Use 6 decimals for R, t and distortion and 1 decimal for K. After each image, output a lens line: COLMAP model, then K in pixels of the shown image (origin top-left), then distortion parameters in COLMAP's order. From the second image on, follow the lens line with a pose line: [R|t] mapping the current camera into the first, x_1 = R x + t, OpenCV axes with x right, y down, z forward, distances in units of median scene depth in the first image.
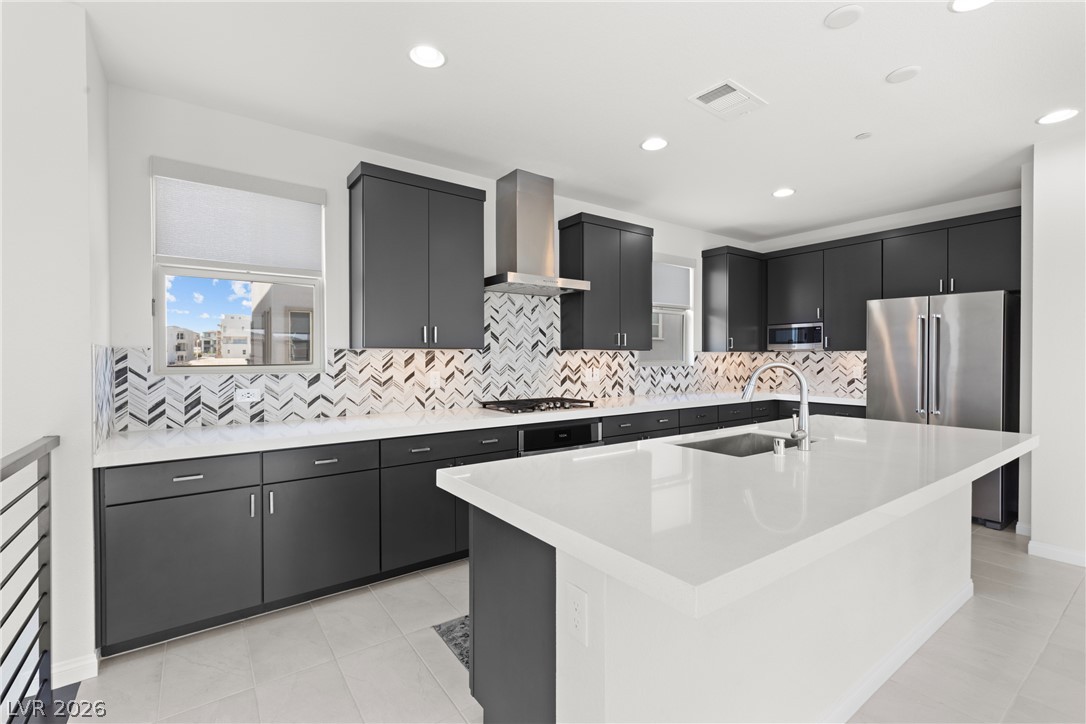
lens RADIAL K [[484.2, 0, 551.6], [0, 484.2, 360.4], [0, 0, 1]] dist [0.007892, -0.002088]
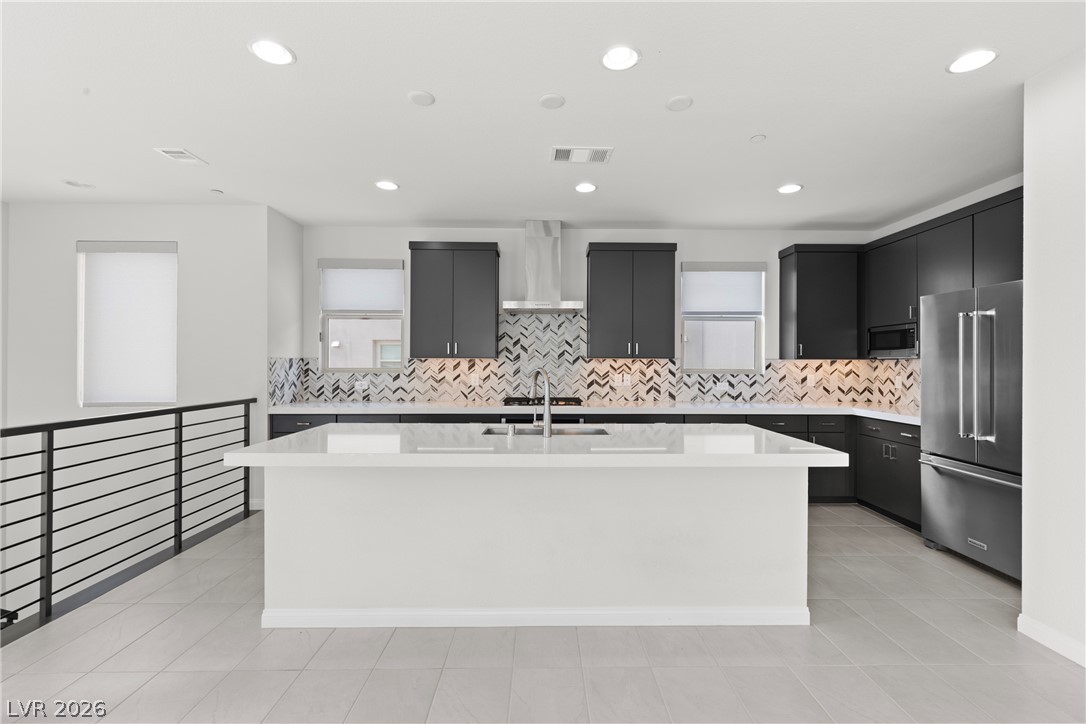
lens RADIAL K [[484.2, 0, 547.4], [0, 484.2, 363.1], [0, 0, 1]] dist [0.007892, -0.002088]
pose [[0.815641, 0.003556, -0.578547, 0.652620], [-0.008408, 0.999948, -0.005707, -0.002083], [0.578497, 0.009520, 0.815629, -0.025494]]
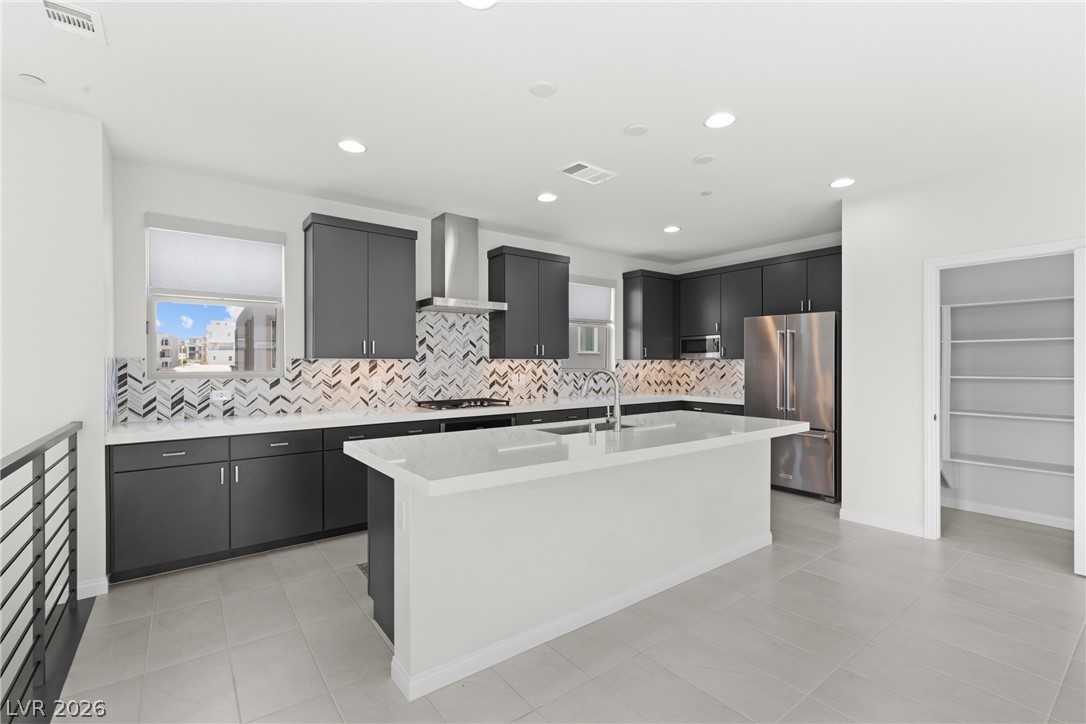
lens RADIAL K [[484.2, 0, 551.2], [0, 484.2, 364.0], [0, 0, 1]] dist [0.007892, -0.002088]
pose [[0.999814, -0.000570, 0.019289, 0.155275], [0.000673, 0.999986, -0.005326, -0.002170], [-0.019286, 0.005338, 0.999800, -0.210321]]
